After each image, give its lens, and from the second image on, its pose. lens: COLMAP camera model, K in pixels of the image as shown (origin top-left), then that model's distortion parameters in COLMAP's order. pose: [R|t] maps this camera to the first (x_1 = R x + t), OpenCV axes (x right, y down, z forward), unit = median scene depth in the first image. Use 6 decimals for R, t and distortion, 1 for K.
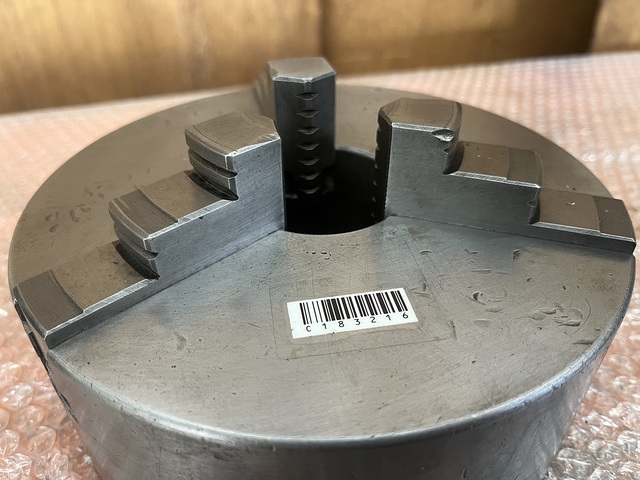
lens RADIAL K [[504.3, 0, 320.0], [0, 504.3, 240.0], [0, 0, 1]] dist [-0.015952, -0.004852]
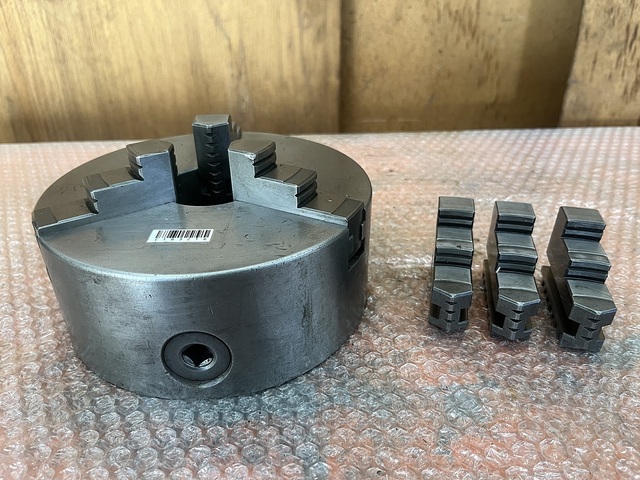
lens RADIAL K [[488.1, 0, 321.3], [0, 488.1, 243.9], [0, 0, 1]] dist [-0.003665, -0.000308]
pose [[0.987453, 0.088061, -0.131079, 0.785940], [-0.100223, 0.990952, -0.089273, 0.263032], [0.122031, 0.101290, 0.987344, -0.774998]]
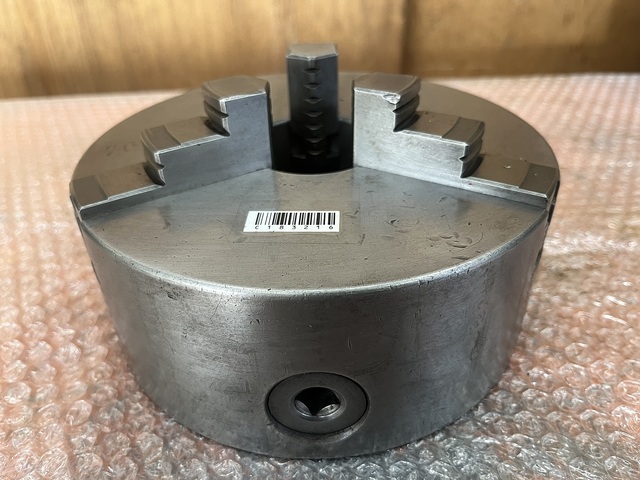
lens RADIAL K [[496.1, 0, 320.0], [0, 496.1, 240.0], [0, 0, 1]] dist [0.005001, -0.001782]
pose [[0.976757, 0.109854, -0.184059, 0.336911], [-0.114072, 0.993394, -0.012452, 0.178466], [0.181475, 0.033159, 0.982836, -0.237124]]
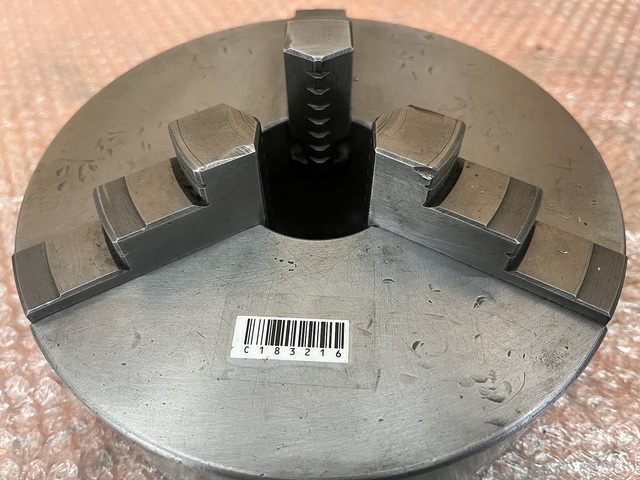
lens RADIAL K [[504.3, 0, 320.0], [0, 504.3, 240.0], [0, 0, 1]] dist [-0.015952, -0.004852]
pose [[0.973857, 0.178836, -0.140071, 0.208795], [-0.133871, 0.949985, 0.282148, -0.326236], [0.183524, -0.256020, 0.949090, 0.046318]]
